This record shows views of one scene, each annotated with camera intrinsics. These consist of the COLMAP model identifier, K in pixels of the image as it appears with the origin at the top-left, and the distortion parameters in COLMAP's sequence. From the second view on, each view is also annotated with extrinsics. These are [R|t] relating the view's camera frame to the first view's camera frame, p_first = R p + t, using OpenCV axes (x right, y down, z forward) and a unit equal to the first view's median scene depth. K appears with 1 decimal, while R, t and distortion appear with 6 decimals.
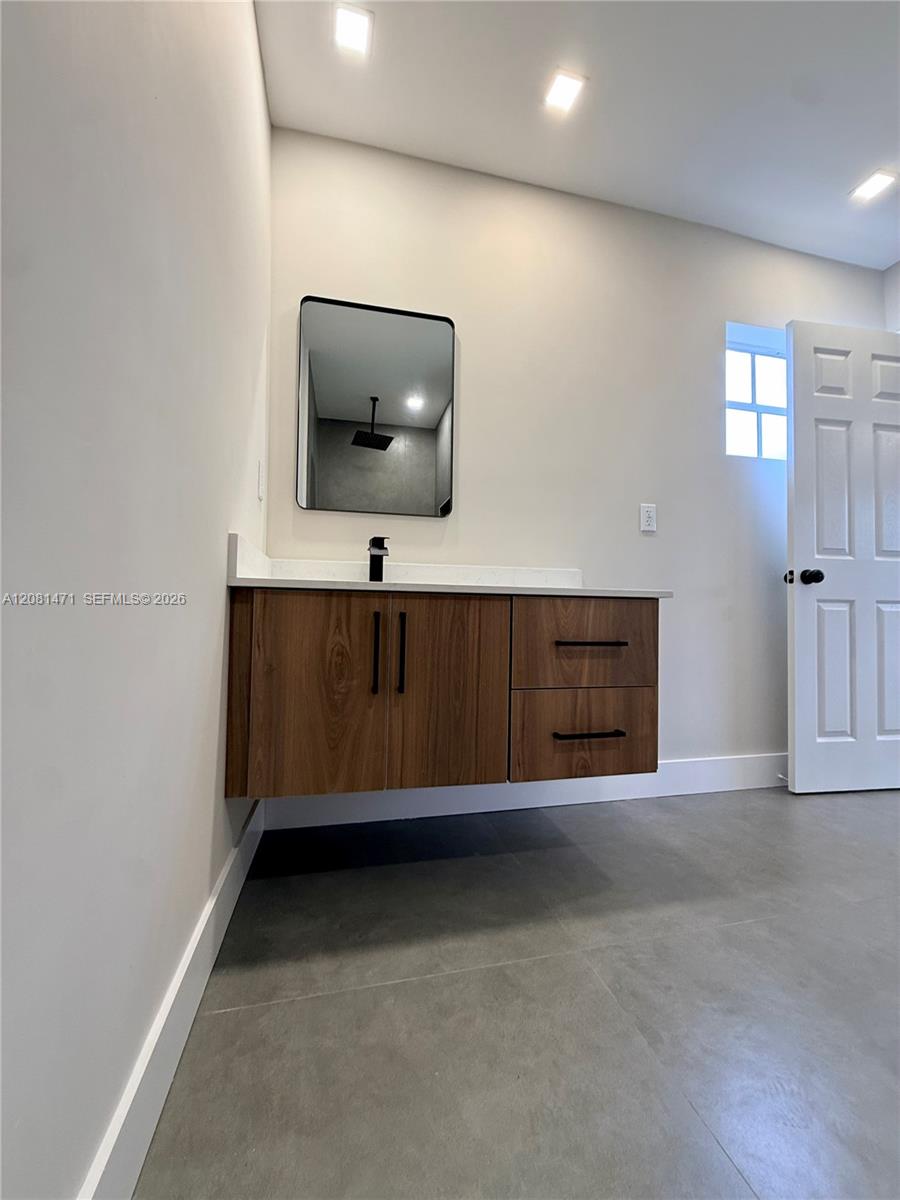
lens RADIAL K [[480.2, 0, 454.7], [0, 480.2, 599.0], [0, 0, 1]] dist [-0.001592, 0.000252]
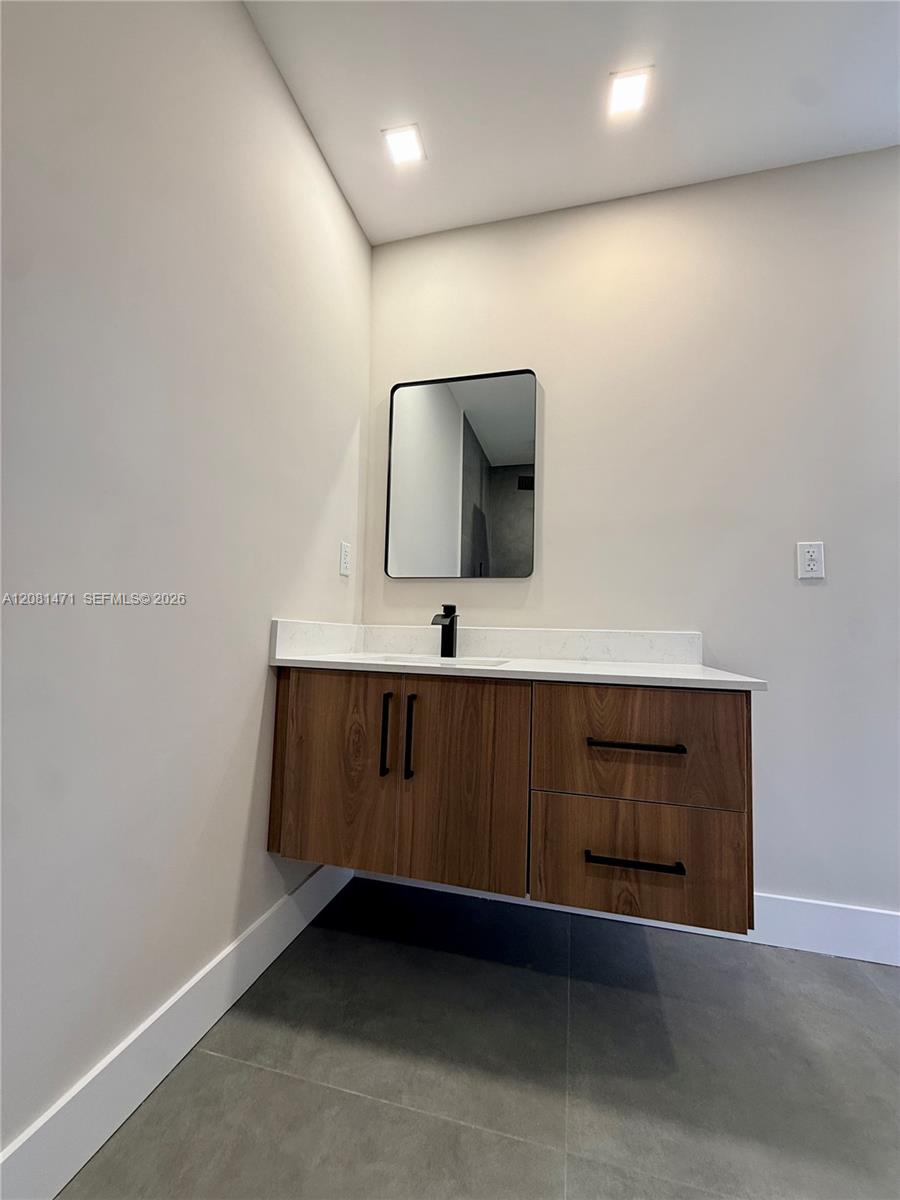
lens RADIAL K [[480.2, 0, 451.1], [0, 480.2, 600.6], [0, 0, 1]] dist [-0.001592, 0.000252]
pose [[0.885990, -0.022235, -0.463170, 0.416257], [-0.001402, 0.998717, -0.050626, -0.114256], [0.463701, 0.045504, 0.884822, 0.151358]]
